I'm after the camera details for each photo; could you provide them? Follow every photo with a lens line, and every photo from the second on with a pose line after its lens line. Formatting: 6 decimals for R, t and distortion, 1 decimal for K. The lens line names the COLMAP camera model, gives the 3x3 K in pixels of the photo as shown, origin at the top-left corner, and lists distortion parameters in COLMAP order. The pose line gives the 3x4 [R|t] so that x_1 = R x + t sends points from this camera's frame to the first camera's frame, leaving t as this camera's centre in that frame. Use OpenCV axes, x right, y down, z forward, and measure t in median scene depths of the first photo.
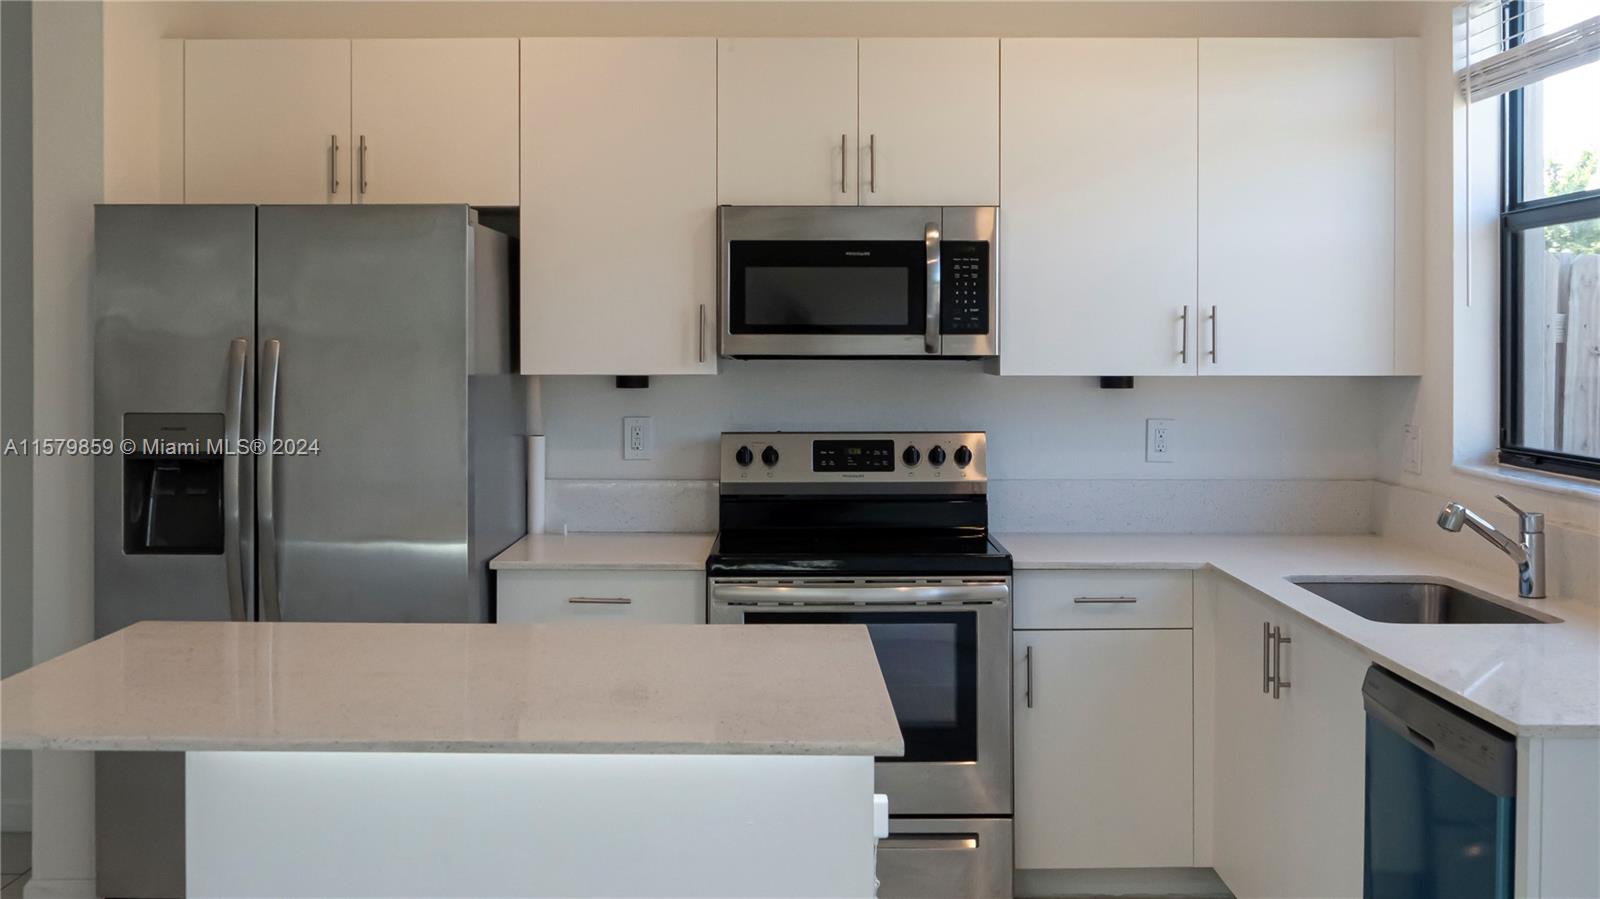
lens RADIAL K [[1635.0, 0, 800.0], [0, 1635.0, 449.5], [0, 0, 1]] dist [-0.009776, 0.009086]
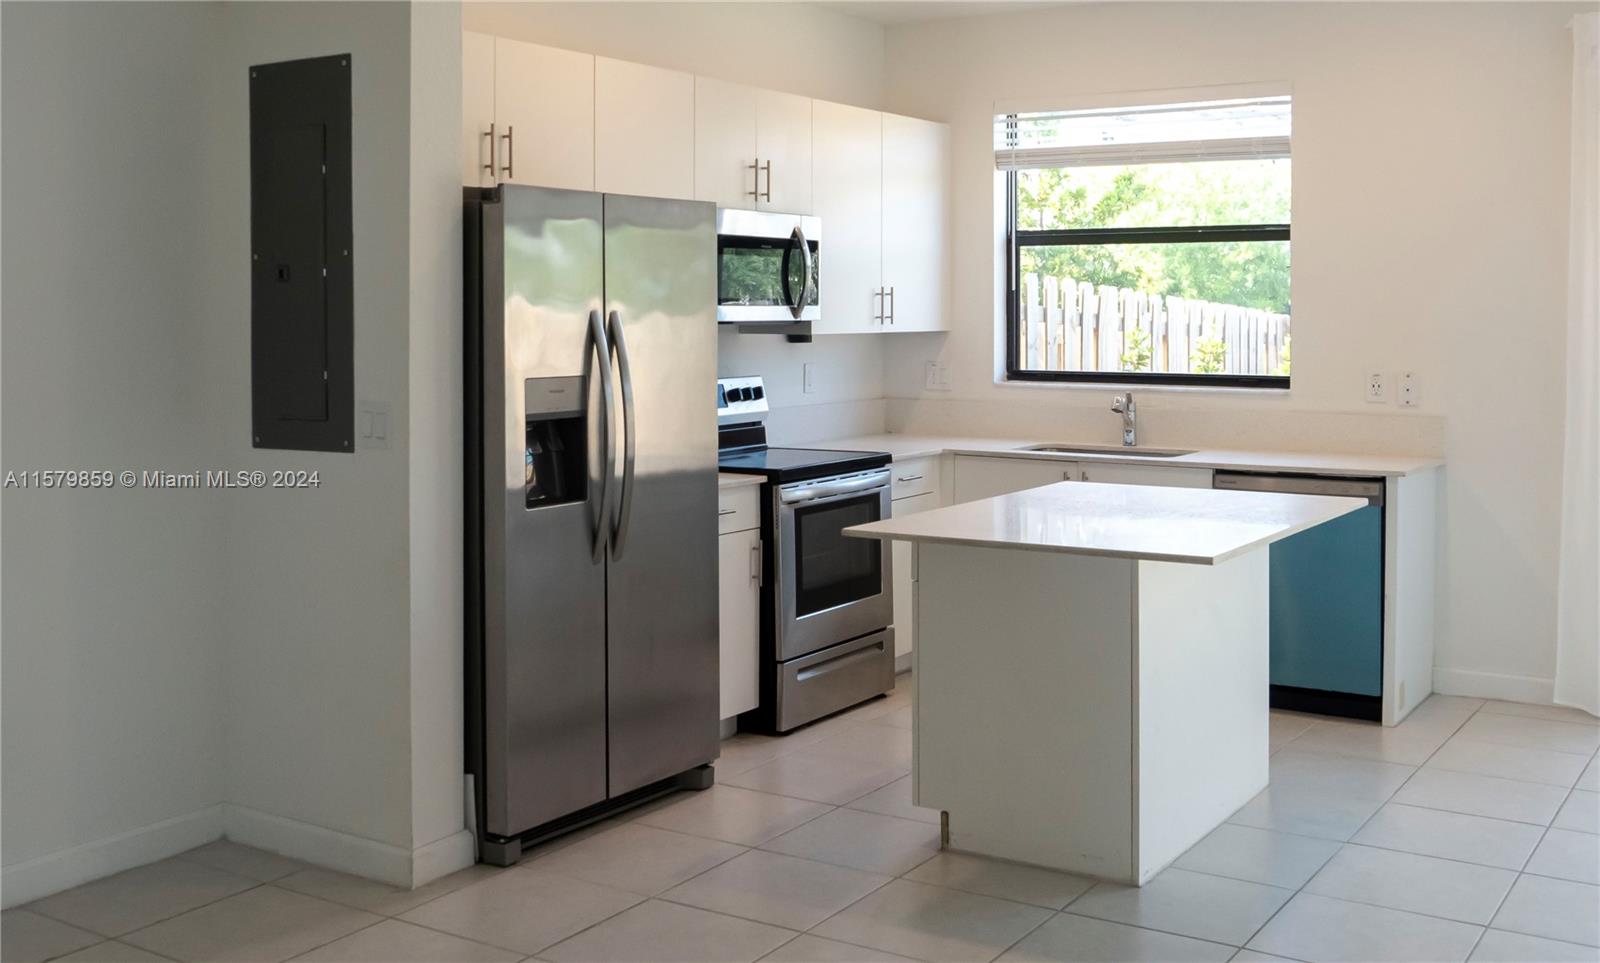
lens RADIAL K [[1672.8, 0, 799.5], [0, 1672.8, 343.2], [0, 0, 1]] dist [0.008480, 0.001887]
pose [[0.536102, -0.017550, 0.843971, -1.129430], [0.051650, 0.998593, -0.012043, -0.020273], [-0.842572, 0.050047, 0.536254, 0.230135]]
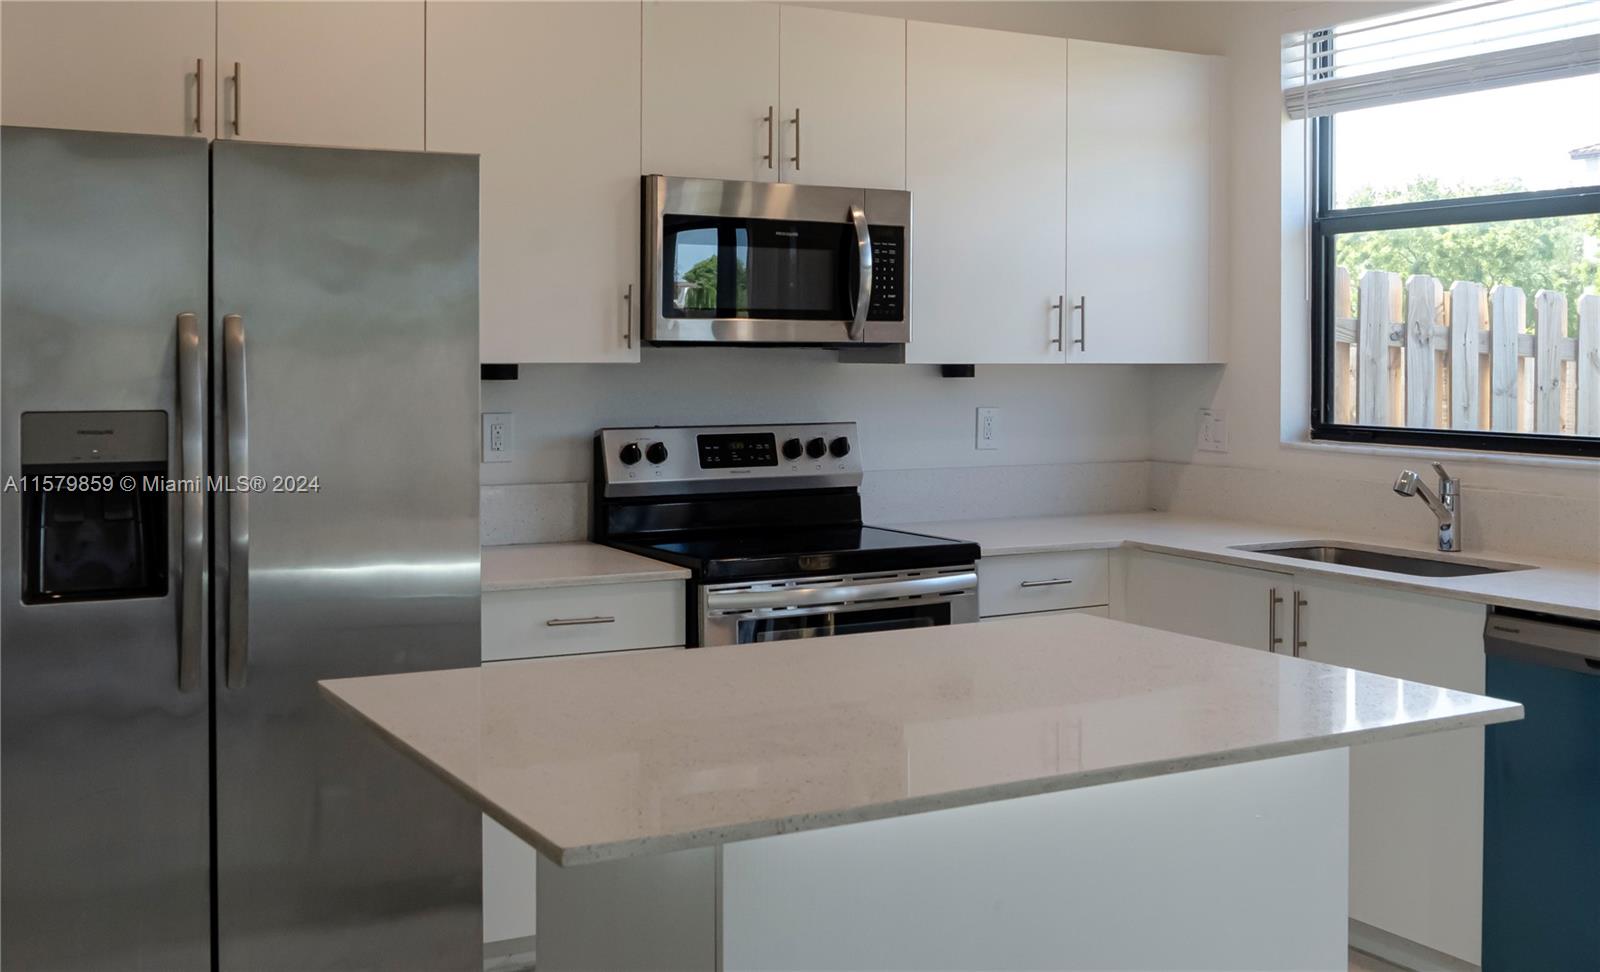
lens RADIAL K [[1696.5, 0, 802.8], [0, 1696.5, 431.1], [0, 0, 1]] dist [0.002379, -0.001141]
pose [[0.868672, -0.020727, 0.494954, -0.441517], [0.028984, 0.999539, -0.009011, 0.002756], [-0.494539, 0.022174, 0.868873, 0.148543]]
